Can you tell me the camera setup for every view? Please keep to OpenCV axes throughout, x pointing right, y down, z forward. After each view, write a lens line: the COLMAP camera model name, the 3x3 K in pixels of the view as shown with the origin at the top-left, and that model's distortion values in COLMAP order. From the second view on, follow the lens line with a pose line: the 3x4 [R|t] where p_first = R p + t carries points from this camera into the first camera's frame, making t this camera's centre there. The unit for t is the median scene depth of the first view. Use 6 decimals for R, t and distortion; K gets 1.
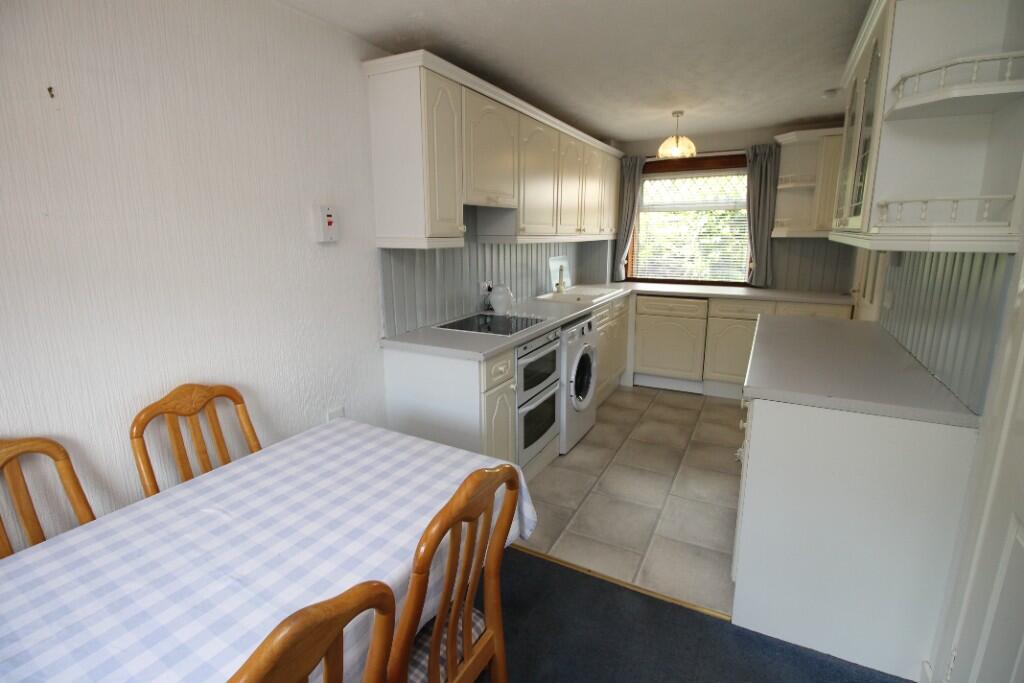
lens RADIAL K [[469.0, 0, 511.5], [0, 469.0, 328.4], [0, 0, 1]] dist [-0.000890, -0.000201]
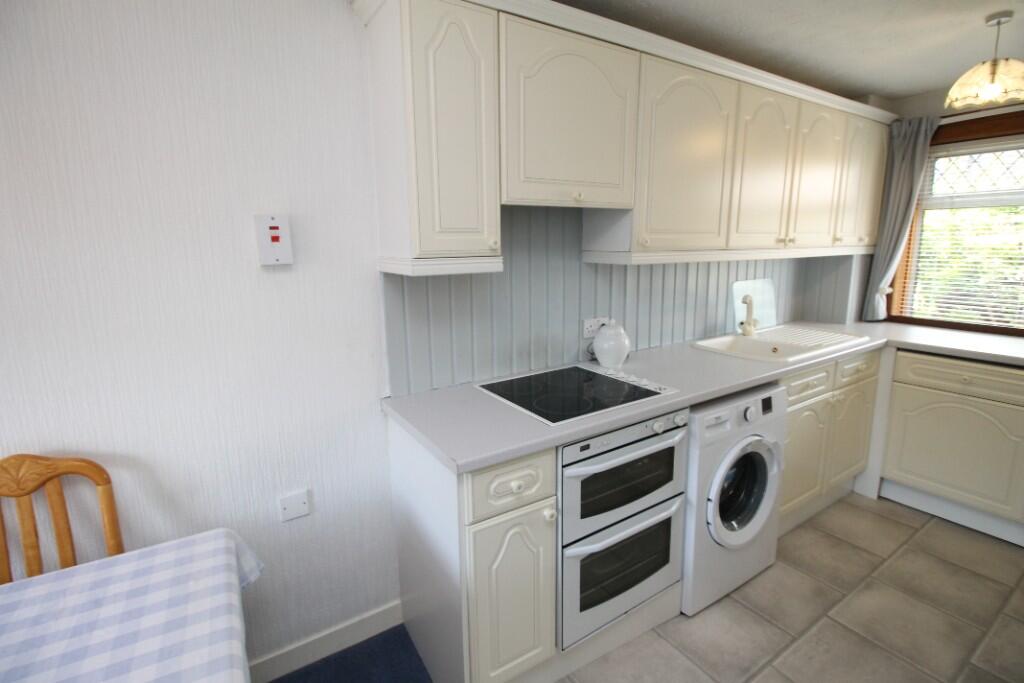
lens RADIAL K [[484.4, 0, 513.5], [0, 484.4, 326.8], [0, 0, 1]] dist [-0.012745, -0.000714]
pose [[0.879214, 0.079163, -0.469803, 0.170713], [-0.089776, 0.995962, -0.000190, -0.076377], [0.467891, 0.042345, 0.882771, 0.327898]]
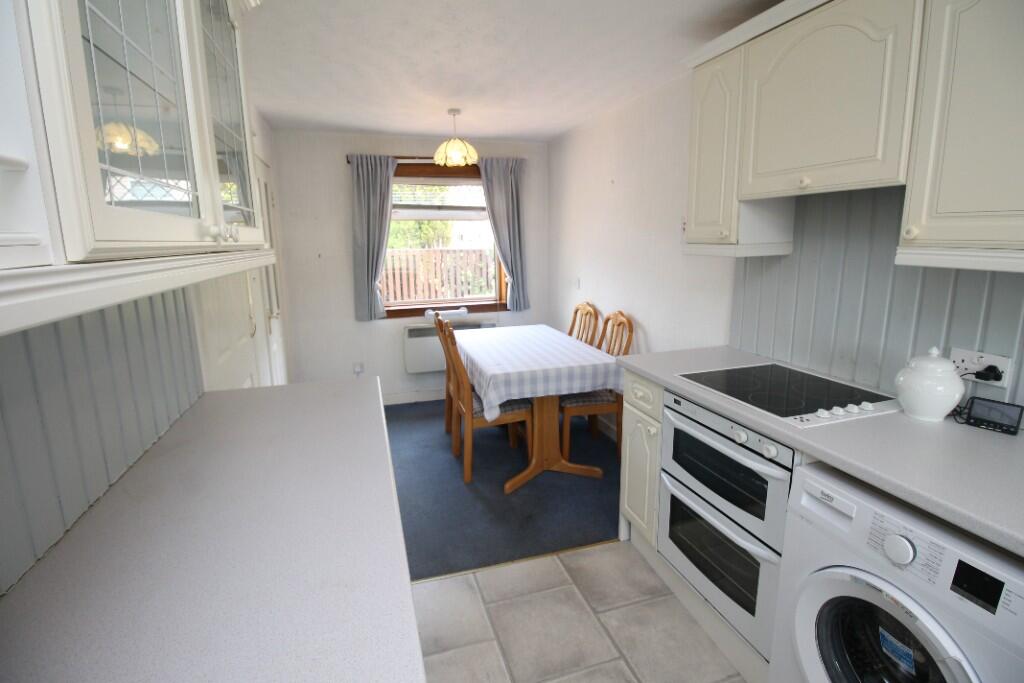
lens RADIAL K [[484.4, 0, 513.5], [0, 484.4, 326.8], [0, 0, 1]] dist [-0.012745, -0.000714]
pose [[-0.687314, 0.149428, -0.710824, 0.540842], [-0.125980, 0.939256, 0.319261, -0.205587], [0.715352, 0.308982, -0.626739, 0.959616]]
